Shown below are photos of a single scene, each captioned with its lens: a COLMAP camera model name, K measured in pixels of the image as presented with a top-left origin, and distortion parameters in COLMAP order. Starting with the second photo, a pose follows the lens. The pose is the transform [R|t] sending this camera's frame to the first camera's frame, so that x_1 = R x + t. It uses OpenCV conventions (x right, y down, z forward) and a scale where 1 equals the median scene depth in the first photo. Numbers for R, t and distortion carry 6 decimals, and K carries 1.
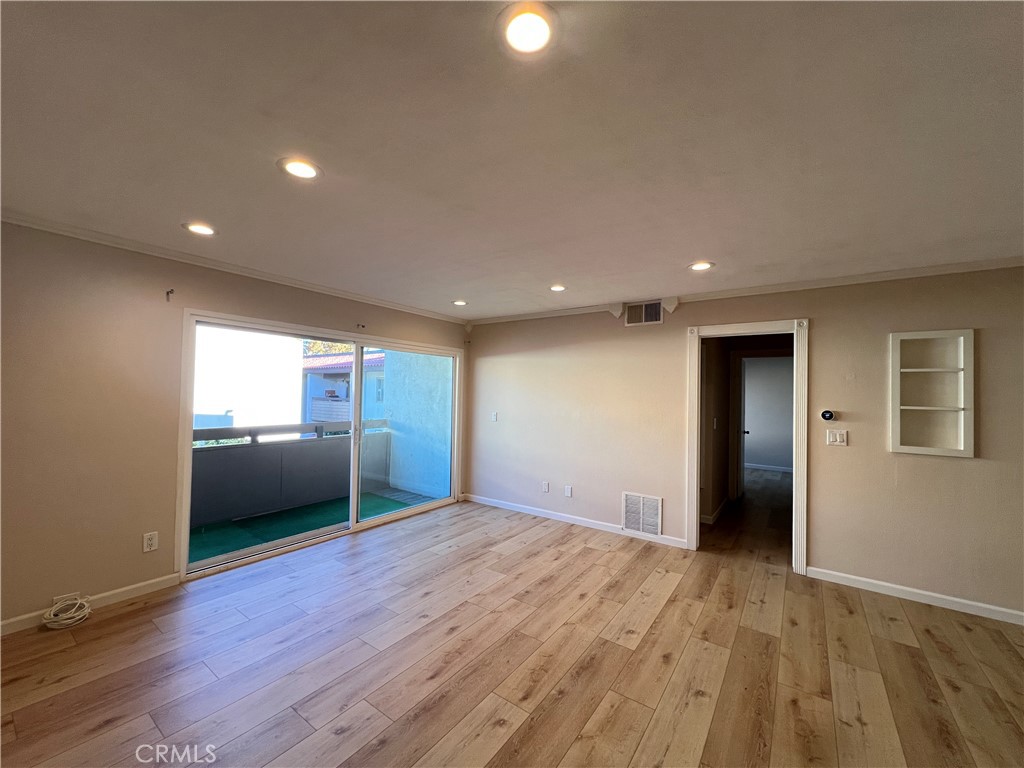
lens RADIAL K [[409.1, 0, 513.7], [0, 409.1, 385.7], [0, 0, 1]] dist [-0.004013, 0.001310]
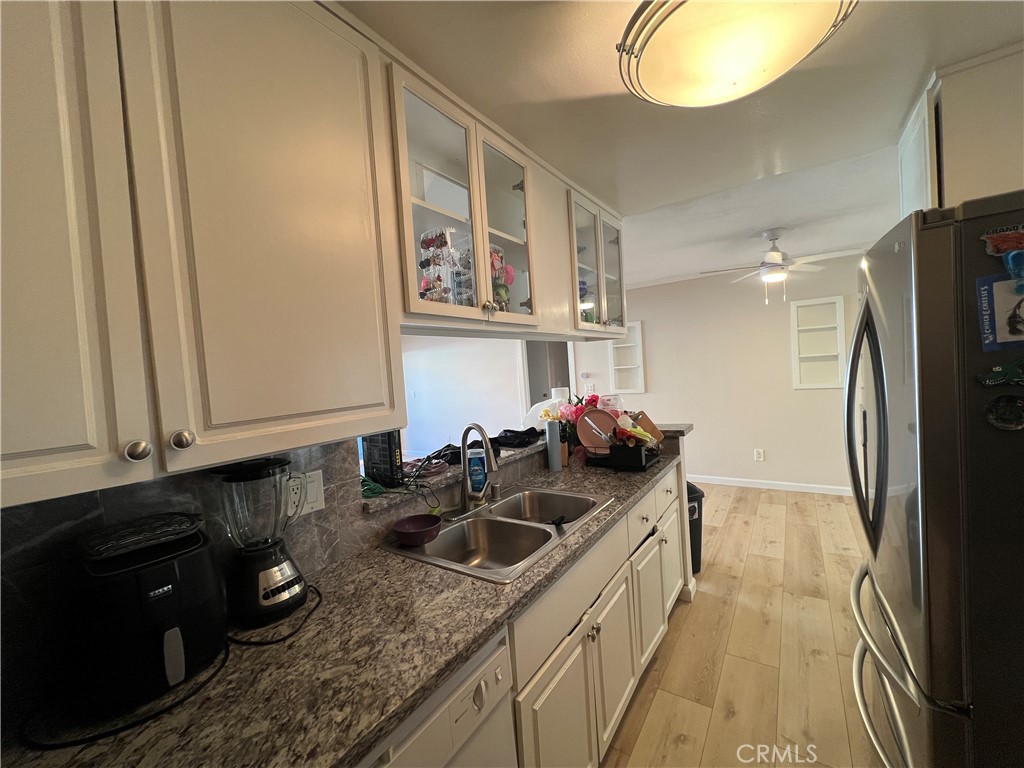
lens RADIAL K [[409.1, 0, 515.1], [0, 409.1, 387.2], [0, 0, 1]] dist [-0.004013, 0.001310]
pose [[0.995771, -0.090103, 0.017956, 0.506244], [0.088773, 0.993951, 0.064652, -0.013117], [-0.023673, -0.062784, 0.997746, -0.738187]]
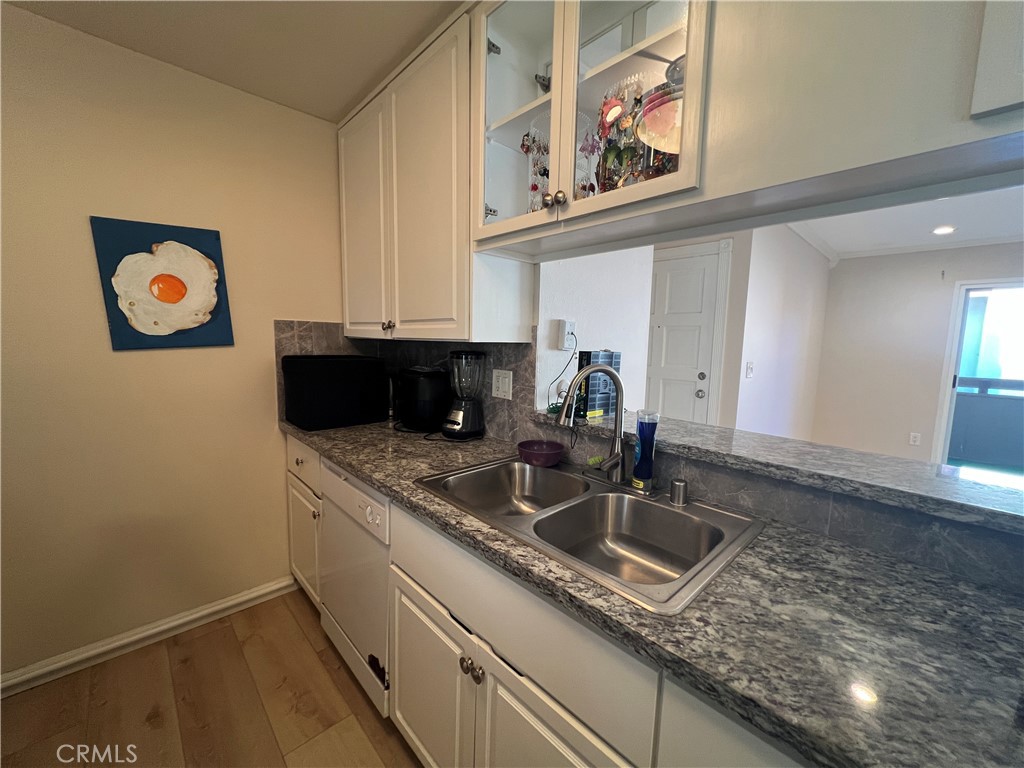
lens RADIAL K [[409.1, 0, 513.0], [0, 409.1, 385.9], [0, 0, 1]] dist [-0.004013, 0.001310]
pose [[-0.187862, 0.084657, -0.978540, 0.866894], [-0.005680, 0.996168, 0.087273, 0.051175], [0.982179, 0.021953, -0.186661, -0.209226]]
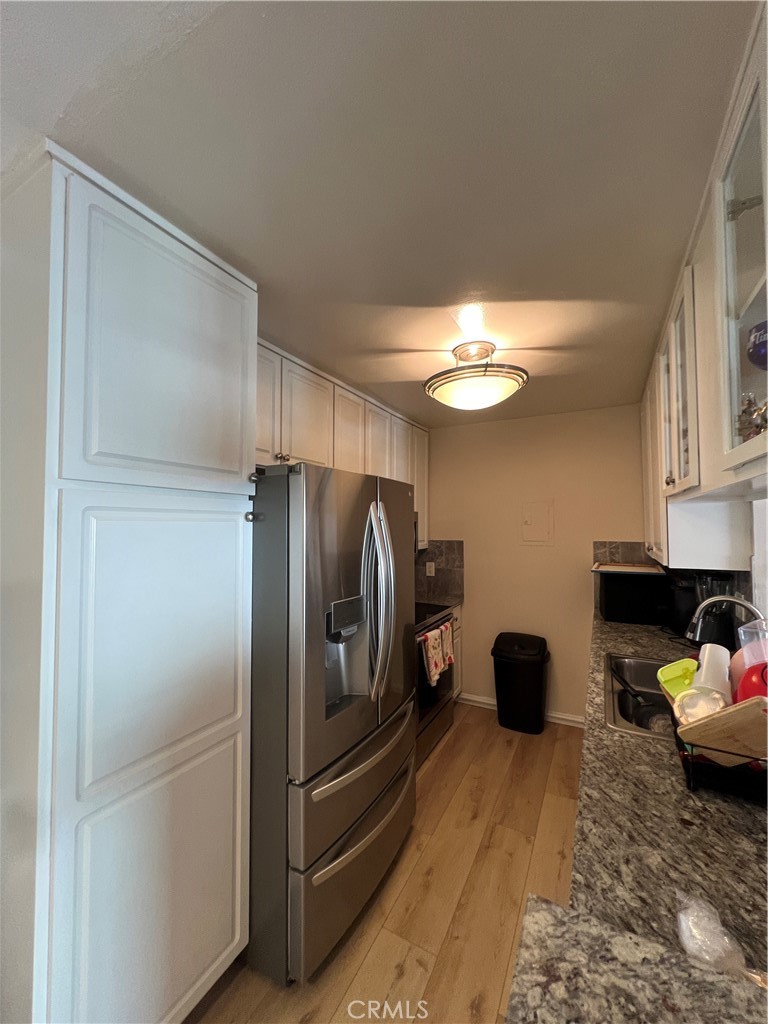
lens RADIAL K [[409.1, 0, 382.5], [0, 409.1, 511.8], [0, 0, 1]] dist [-0.004013, 0.001310]
pose [[-0.990984, -0.036984, -0.128776, 0.938188], [-0.030264, 0.998095, -0.053760, 0.002988], [0.130519, -0.049378, -0.990215, 0.231322]]
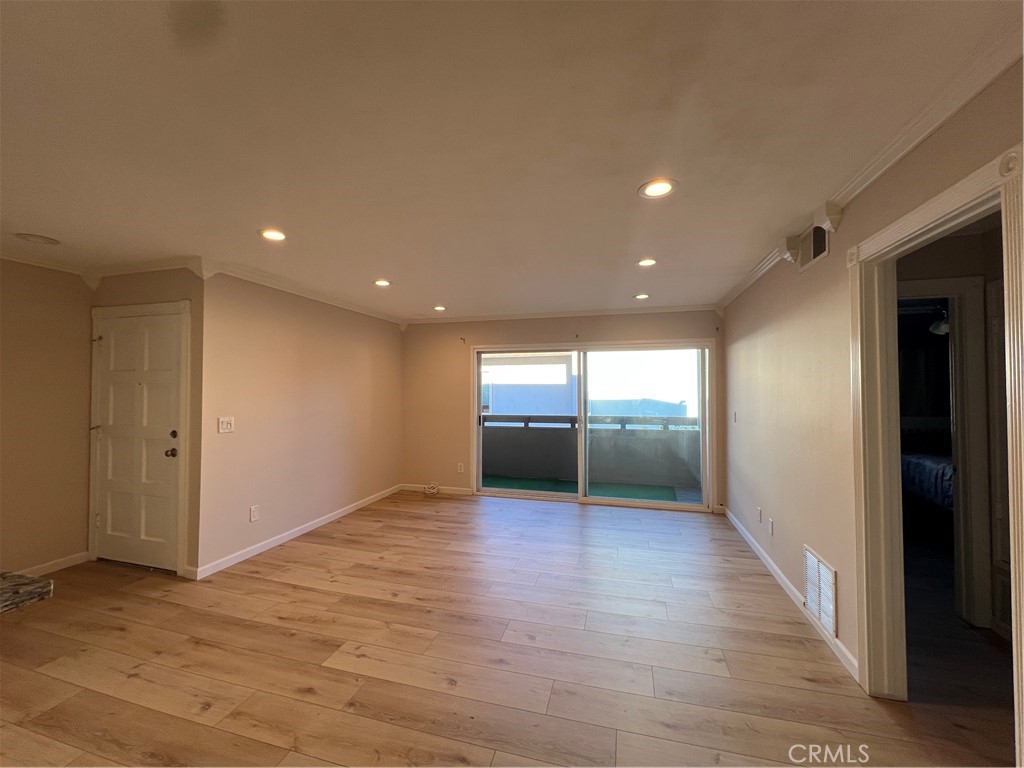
lens RADIAL K [[409.1, 0, 510.0], [0, 409.1, 382.9], [0, 0, 1]] dist [-0.004013, 0.001310]
pose [[0.332647, -0.036338, -0.942351, 1.007561], [0.025945, 0.999232, -0.029373, 0.037326], [0.942694, -0.014679, 0.333335, 0.554535]]
